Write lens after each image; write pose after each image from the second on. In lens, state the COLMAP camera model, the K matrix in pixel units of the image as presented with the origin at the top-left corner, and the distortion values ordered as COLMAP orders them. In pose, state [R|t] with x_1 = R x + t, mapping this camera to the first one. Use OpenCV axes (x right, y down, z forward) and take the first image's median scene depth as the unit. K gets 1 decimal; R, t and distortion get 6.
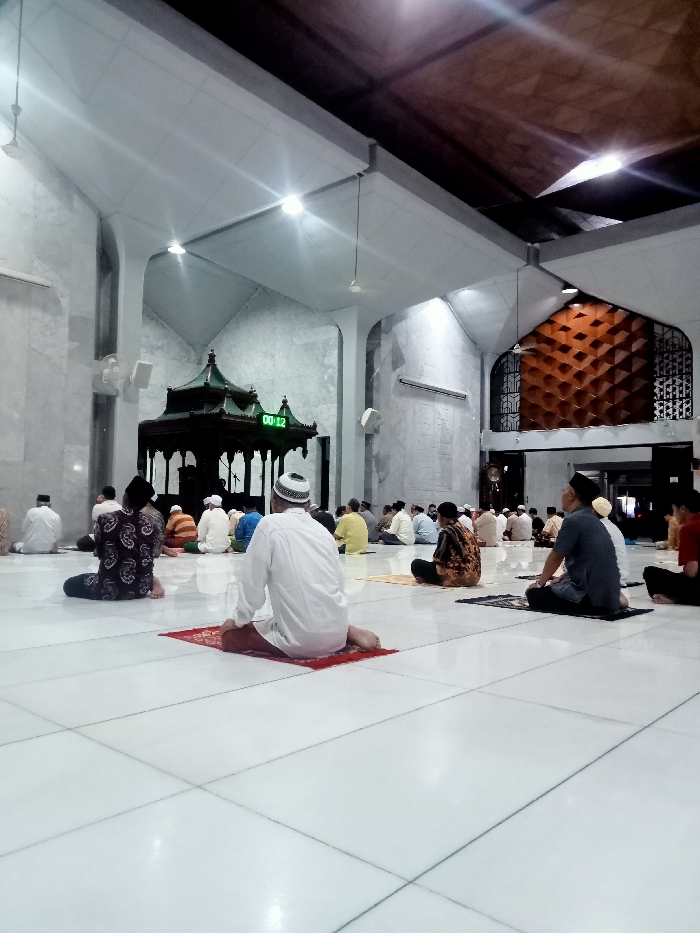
lens RADIAL K [[696.2, 0, 355.6], [0, 696.2, 471.7], [0, 0, 1]] dist [0.024945, -0.035420]
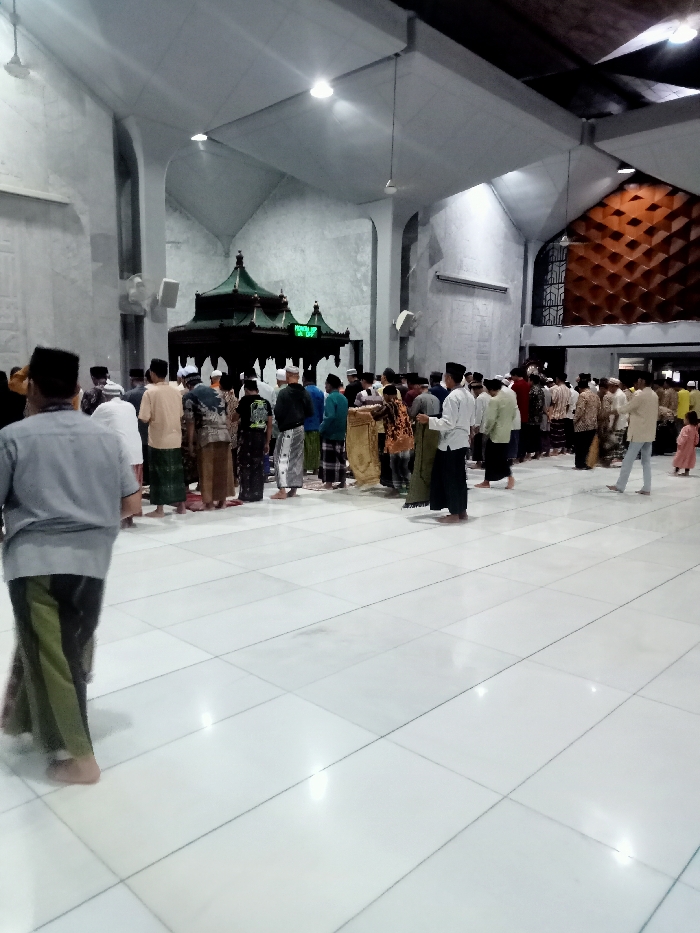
lens RADIAL K [[696.2, 0, 351.6], [0, 696.2, 473.8], [0, 0, 1]] dist [0.024945, -0.035420]
pose [[0.998628, 0.004039, -0.052207, -0.002091], [0.006048, 0.981449, 0.191627, -0.058933], [0.052012, -0.191680, 0.980078, 0.015416]]
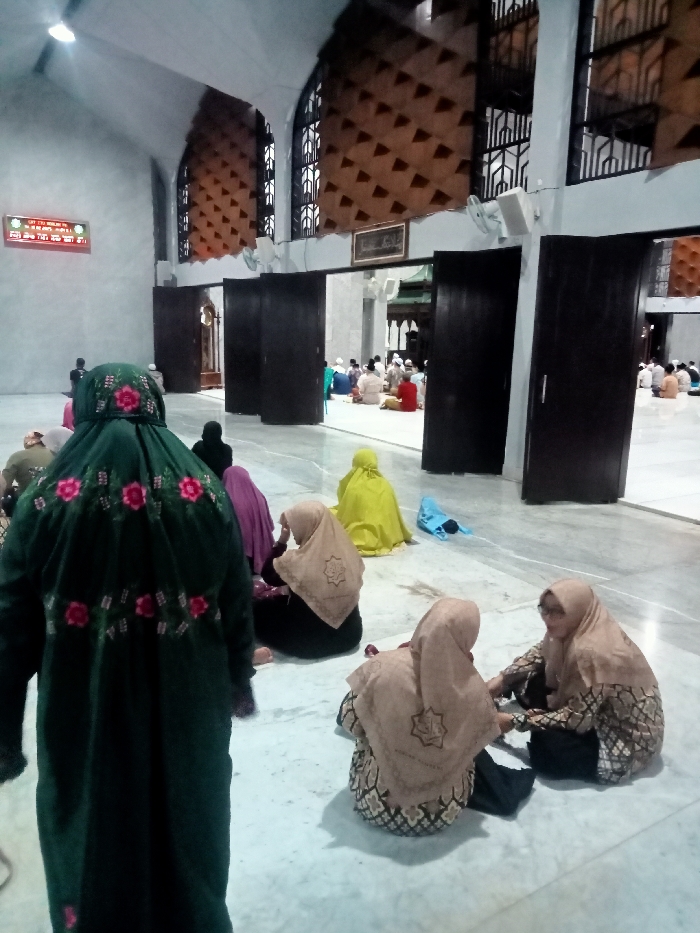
lens RADIAL K [[696.2, 0, 348.7], [0, 696.2, 469.6], [0, 0, 1]] dist [0.024945, -0.035420]
pose [[0.952097, 0.066161, -0.298553, 0.112684], [0.008671, 0.970080, 0.242629, -0.089897], [0.305673, -0.233596, 0.923037, -0.566944]]
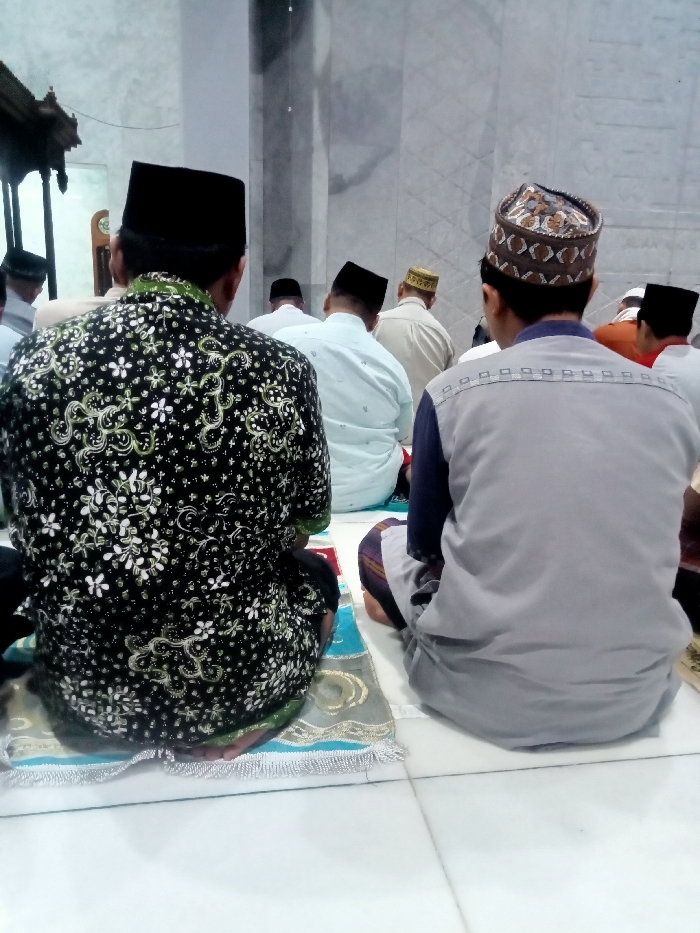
lens RADIAL K [[696.2, 0, 350.1], [0, 696.2, 468.2], [0, 0, 1]] dist [0.024945, -0.035420]
pose [[0.751061, 0.153336, -0.642180, 0.240186], [0.018824, 0.967288, 0.252980, 0.054691], [0.659964, -0.202092, 0.723607, 0.897240]]
